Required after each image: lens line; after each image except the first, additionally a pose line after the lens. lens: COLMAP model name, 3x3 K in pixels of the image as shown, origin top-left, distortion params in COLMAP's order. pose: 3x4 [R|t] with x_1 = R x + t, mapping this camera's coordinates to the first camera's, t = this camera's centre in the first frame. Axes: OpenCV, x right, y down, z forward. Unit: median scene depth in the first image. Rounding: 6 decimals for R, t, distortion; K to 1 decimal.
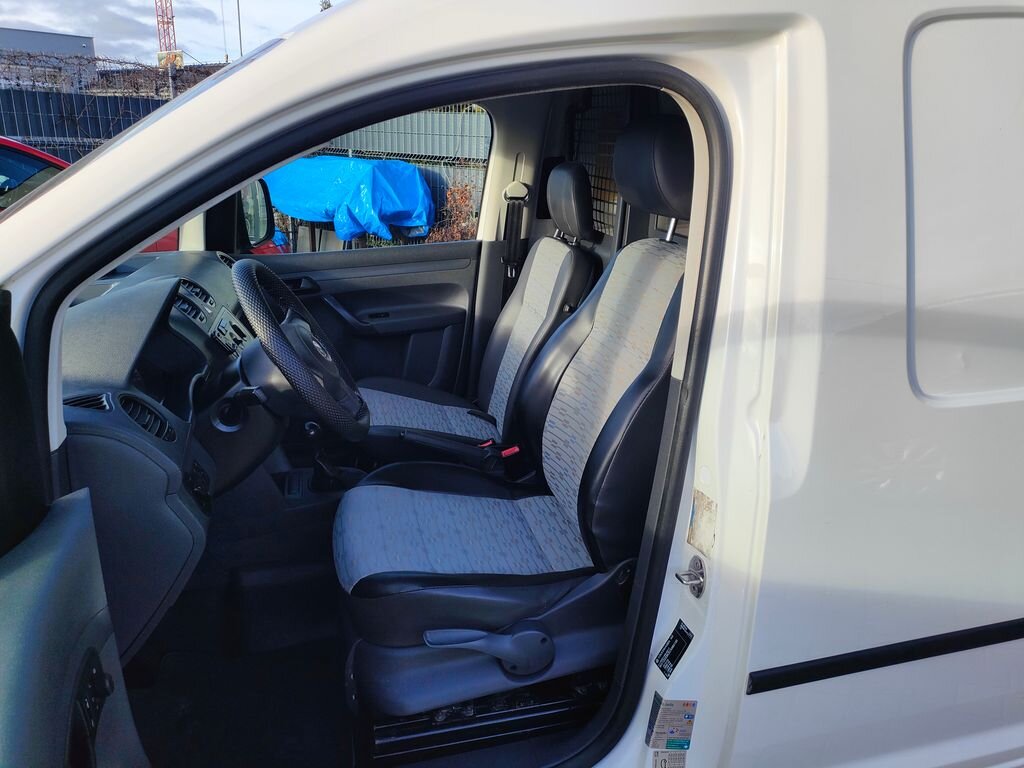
lens RADIAL K [[741.0, 0, 516.6], [0, 741.0, 382.7], [0, 0, 1]] dist [0.059604, -0.060619]
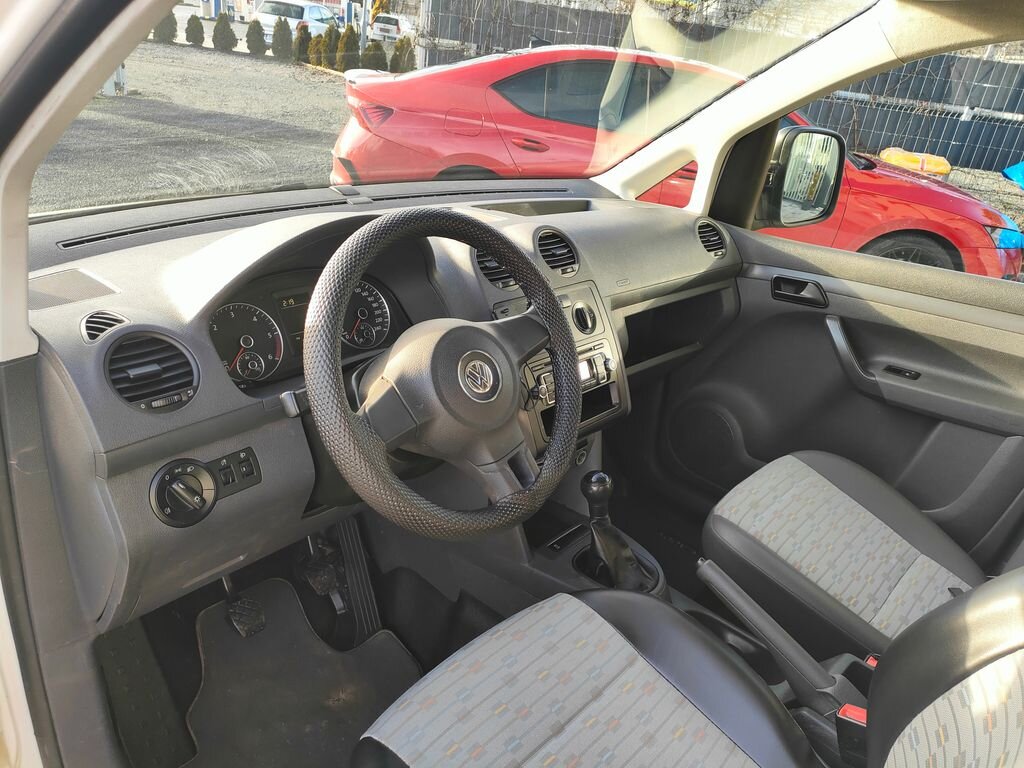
lens RADIAL K [[741.0, 0, 514.3], [0, 741.0, 385.9], [0, 0, 1]] dist [0.059604, -0.060619]
pose [[0.534241, 0.381330, -0.754436, 0.121453], [-0.354845, 0.911199, 0.209289, -0.097312], [0.767249, 0.155897, 0.622113, 0.362503]]
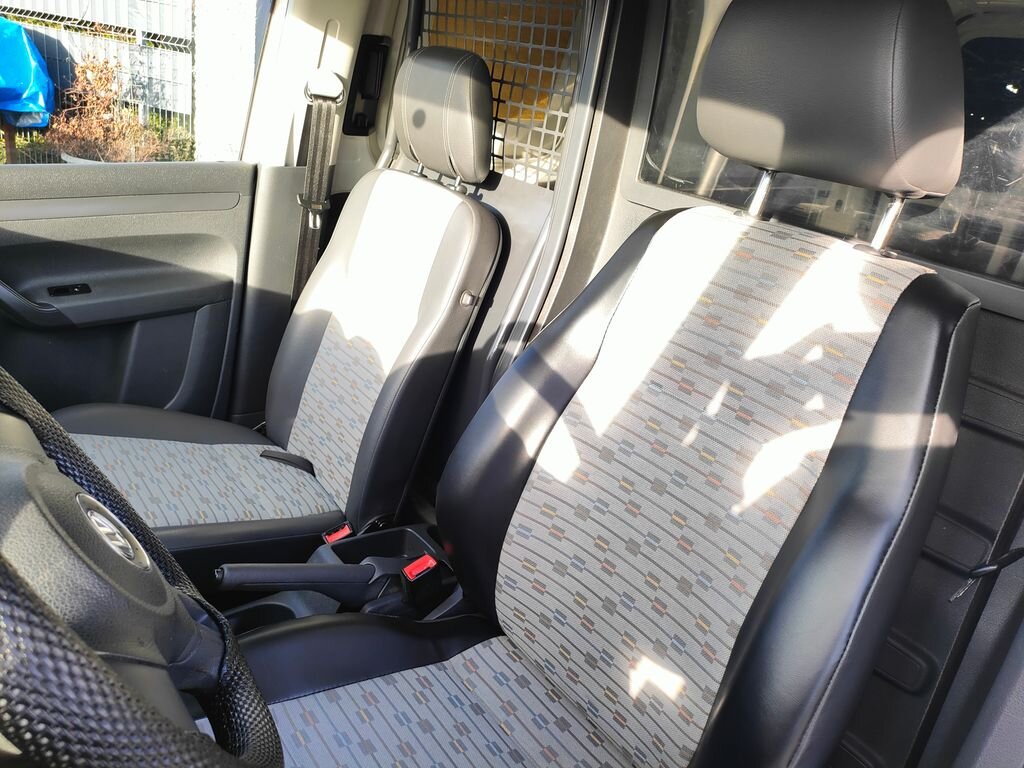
lens RADIAL K [[741.0, 0, 508.2], [0, 741.0, 386.3], [0, 0, 1]] dist [0.059604, -0.060619]
pose [[0.899514, -0.058124, 0.433009, -0.139559], [0.008075, 0.993153, 0.116541, -0.082591], [-0.436818, -0.101334, 0.893824, 0.357877]]
